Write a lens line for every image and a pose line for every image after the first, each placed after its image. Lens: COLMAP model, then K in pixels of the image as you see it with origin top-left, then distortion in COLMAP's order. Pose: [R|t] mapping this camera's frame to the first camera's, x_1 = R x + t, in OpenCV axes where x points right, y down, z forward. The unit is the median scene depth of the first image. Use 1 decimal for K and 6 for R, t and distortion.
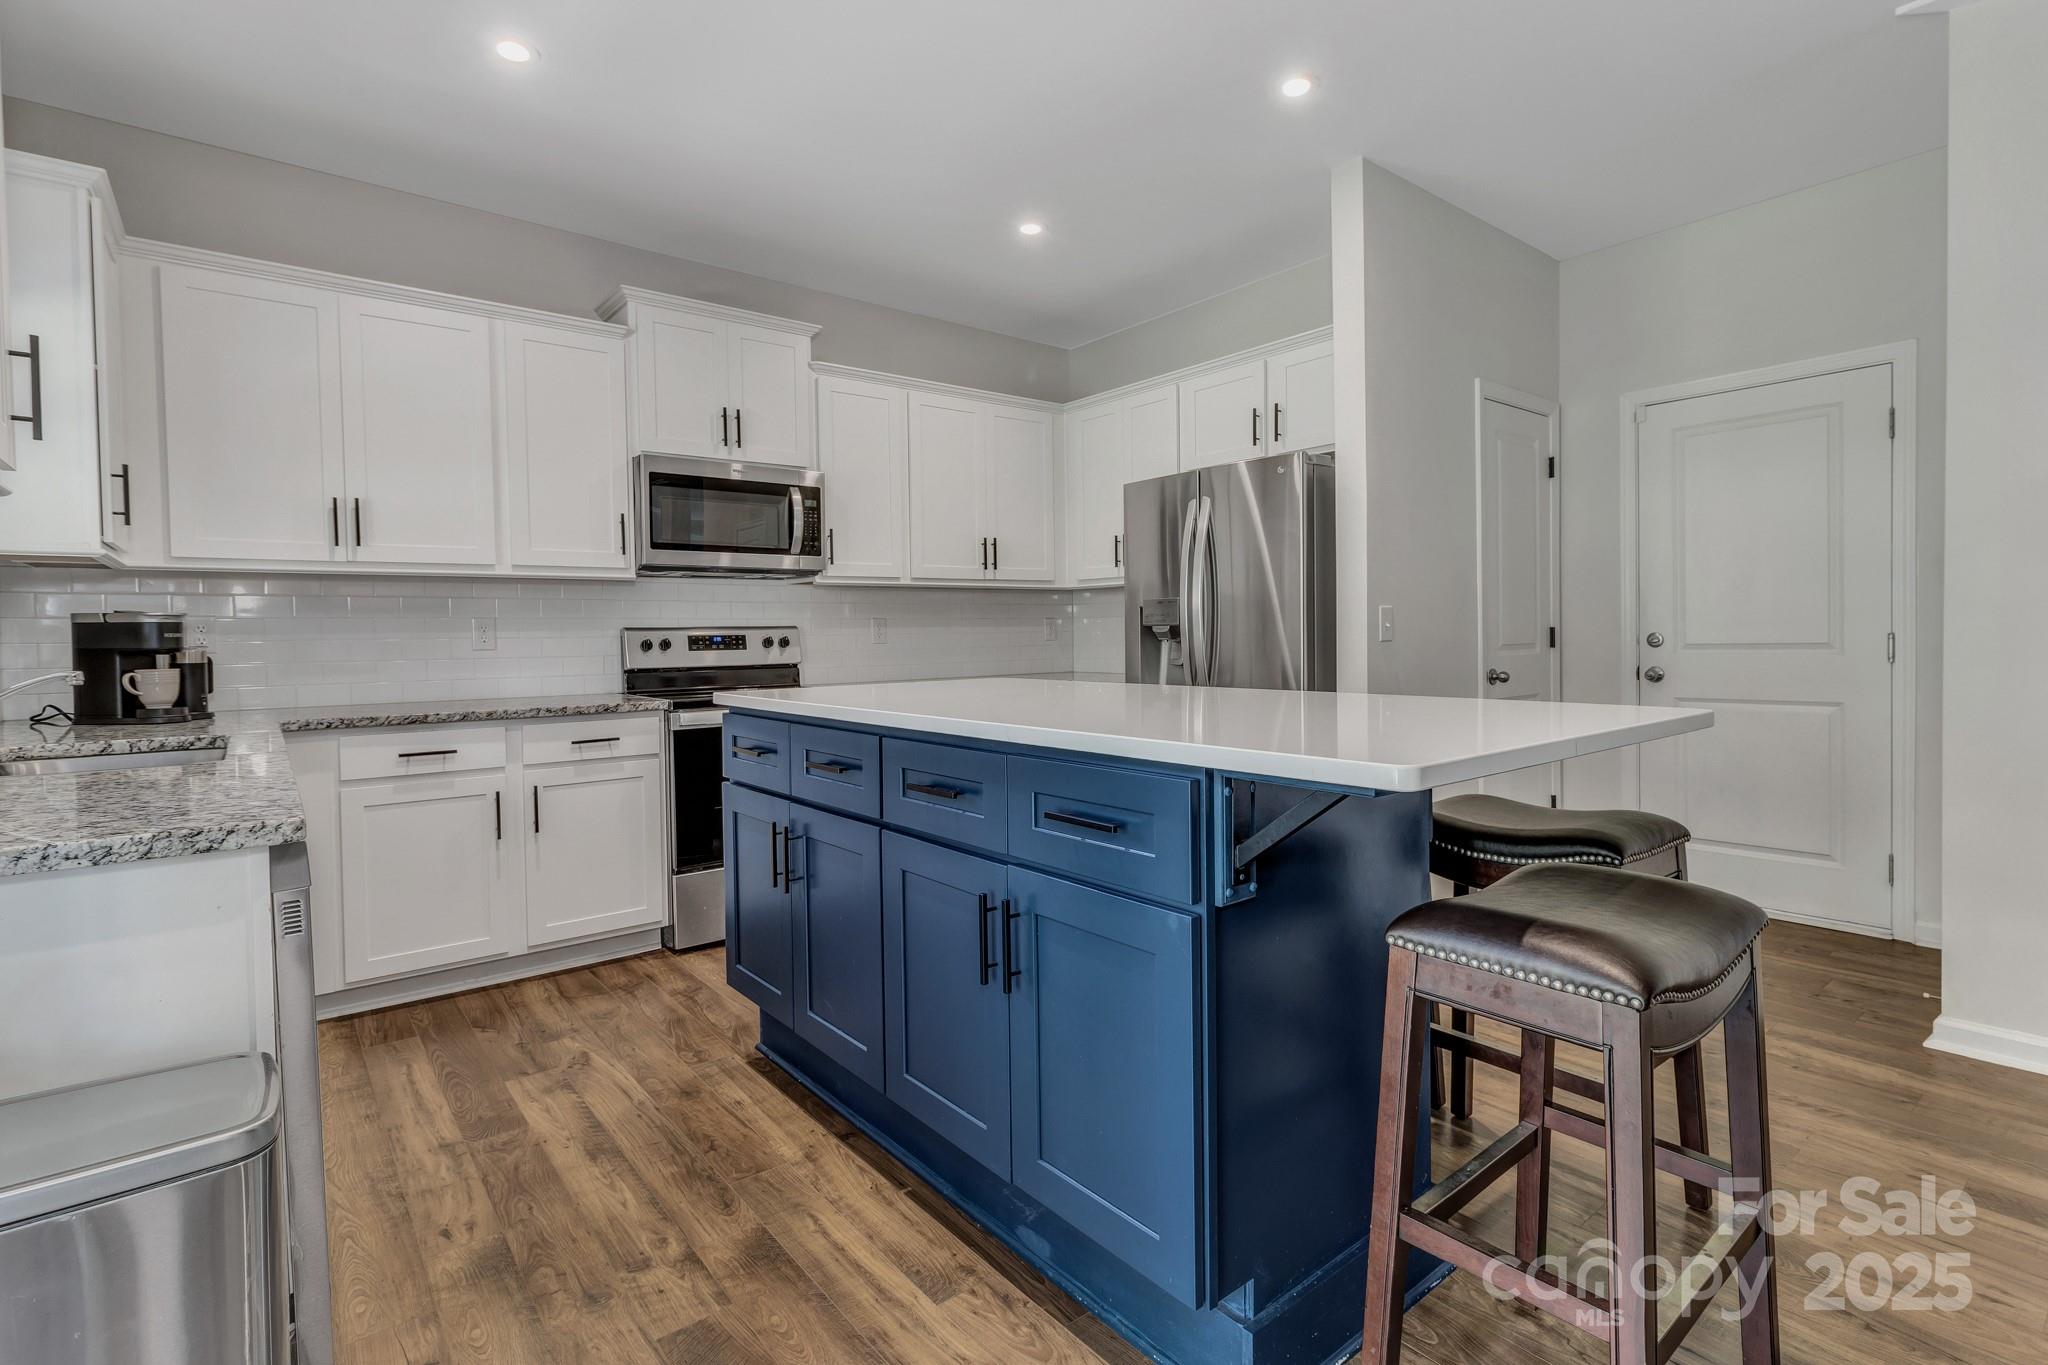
lens RADIAL K [[934.4, 0, 1081.8], [0, 934.4, 629.6], [0, 0, 1]] dist [0.000354, 0.001901]
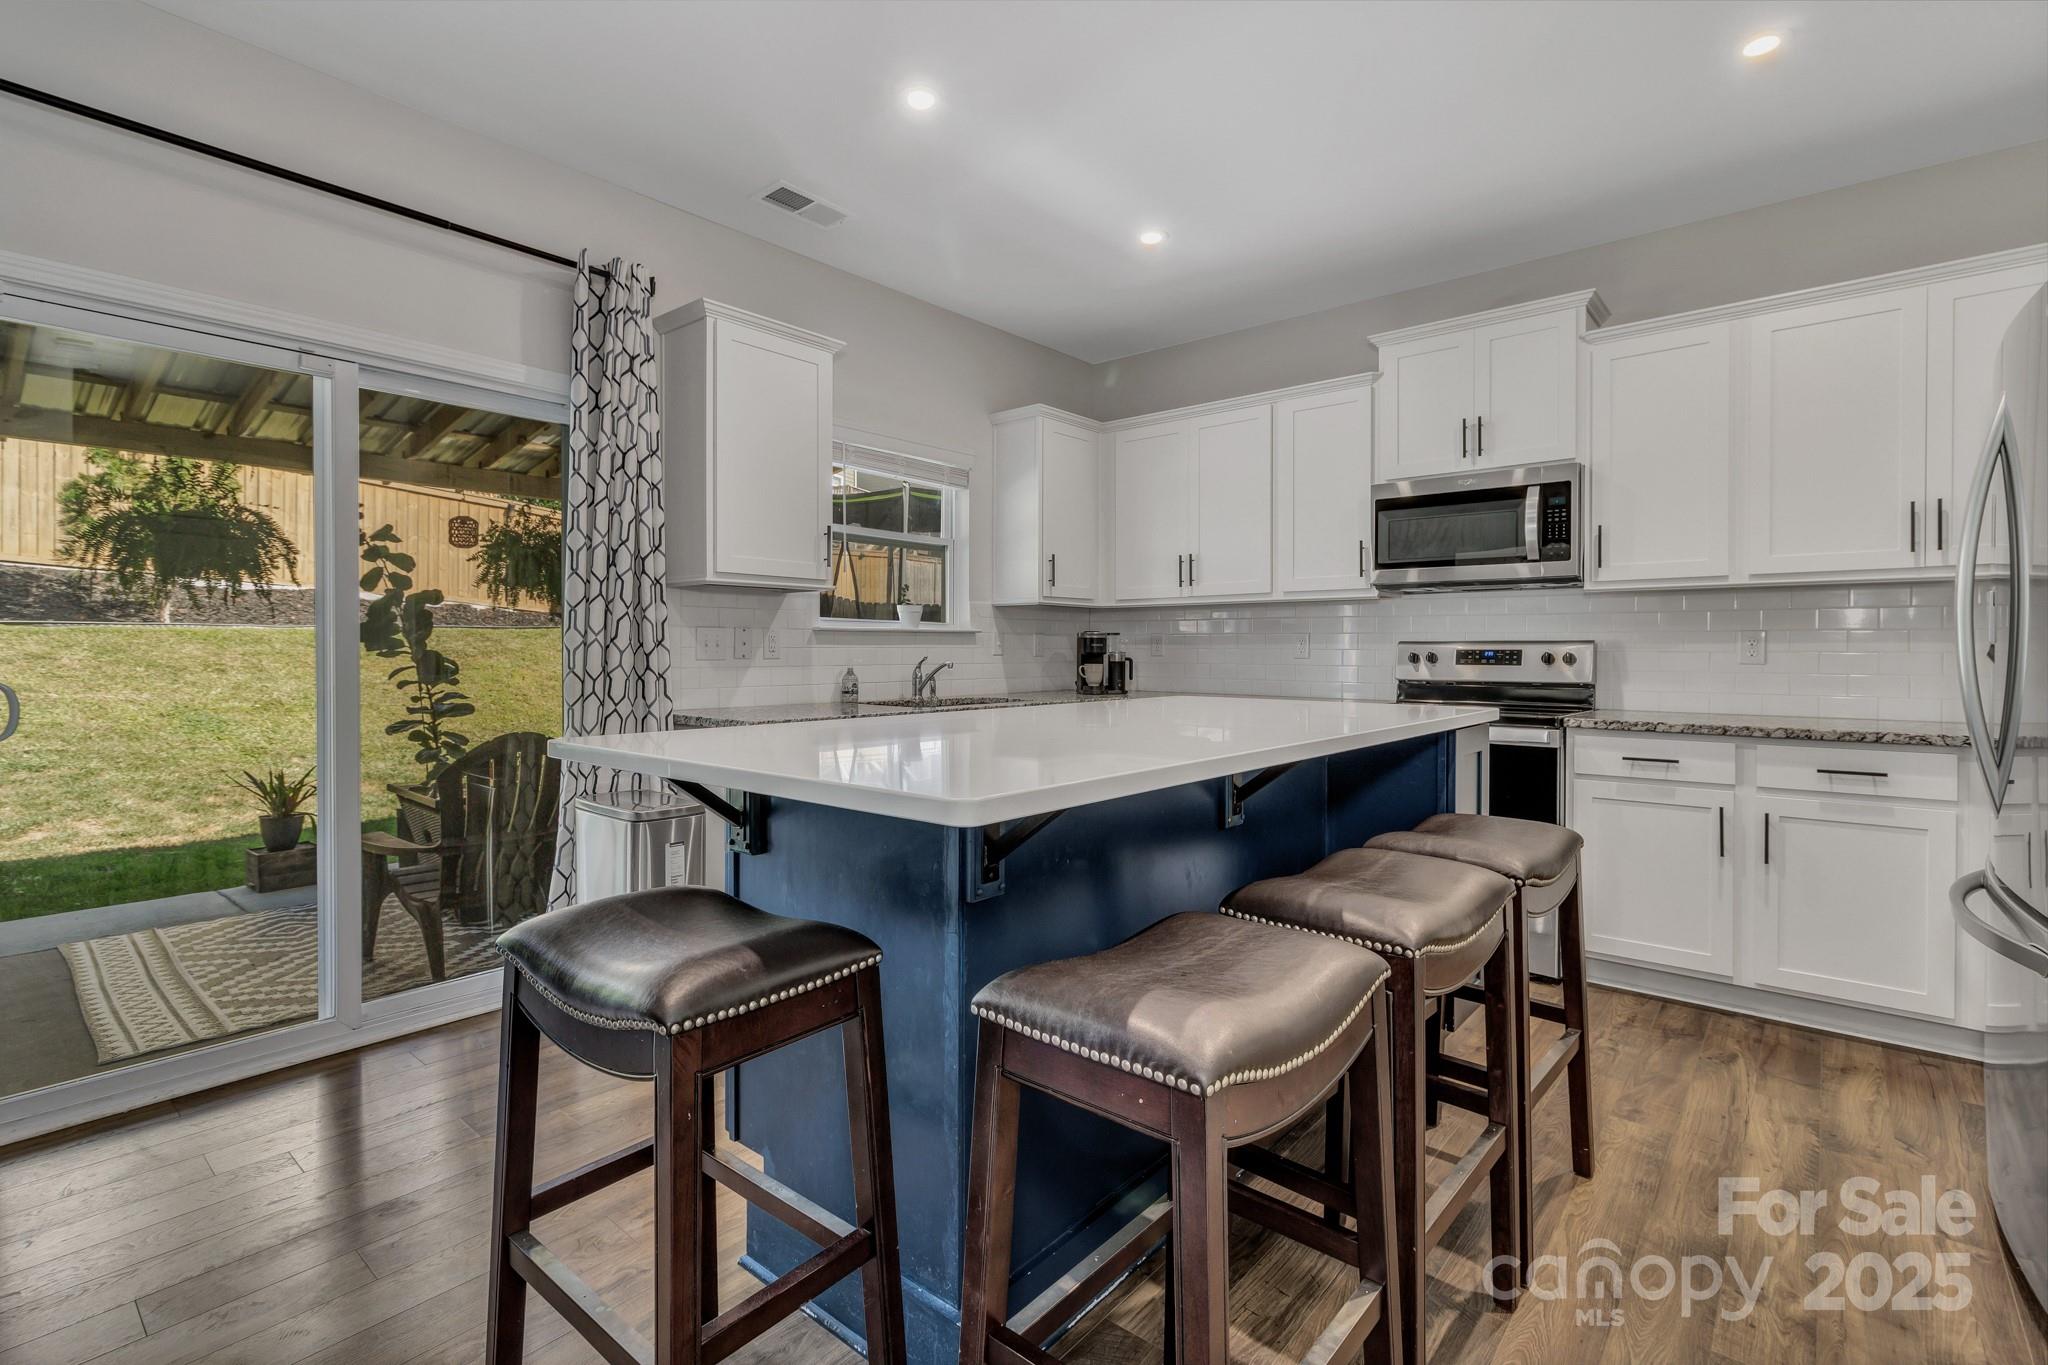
lens RADIAL K [[934.4, 0, 1078.2], [0, 934.4, 643.1], [0, 0, 1]] dist [0.000354, 0.001901]
pose [[0.208815, 0.006802, -0.977932, 0.484059], [-0.004526, 0.999972, 0.005989, -0.005009], [0.977945, 0.003176, 0.208840, 0.384227]]
